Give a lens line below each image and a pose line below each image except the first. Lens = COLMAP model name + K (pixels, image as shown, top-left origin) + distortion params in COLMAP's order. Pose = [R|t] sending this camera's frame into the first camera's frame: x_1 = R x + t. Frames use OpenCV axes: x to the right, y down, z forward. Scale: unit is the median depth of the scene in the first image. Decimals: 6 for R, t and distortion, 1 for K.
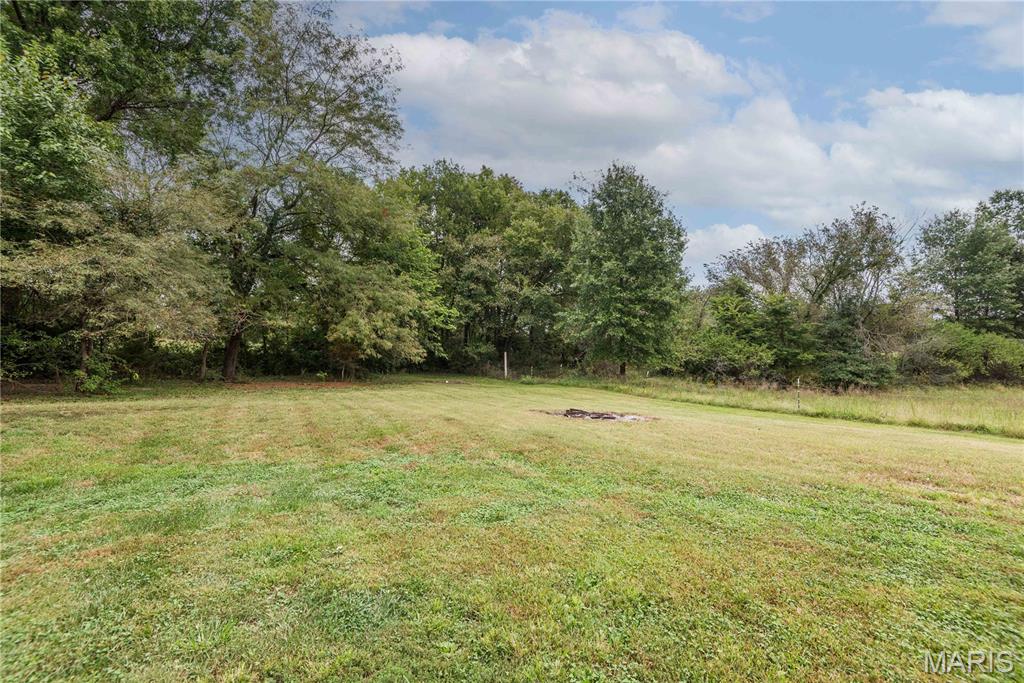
lens RADIAL K [[473.8, 0, 505.1], [0, 473.8, 338.0], [0, 0, 1]] dist [0.019938, -0.011347]
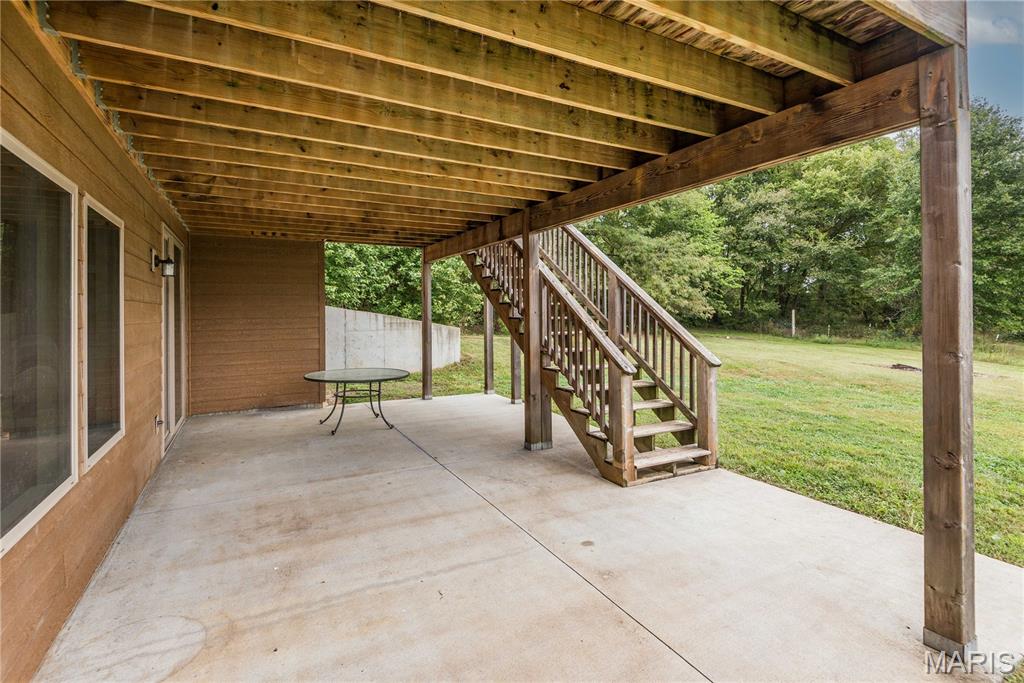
lens RADIAL K [[473.8, 0, 473.0], [0, 473.8, 307.3], [0, 0, 1]] dist [0.019938, -0.011347]
pose [[0.850092, 0.012687, -0.526481, -0.044302], [0.006303, 0.999393, 0.034261, -0.013161], [0.526596, -0.032444, 0.849496, -0.186388]]
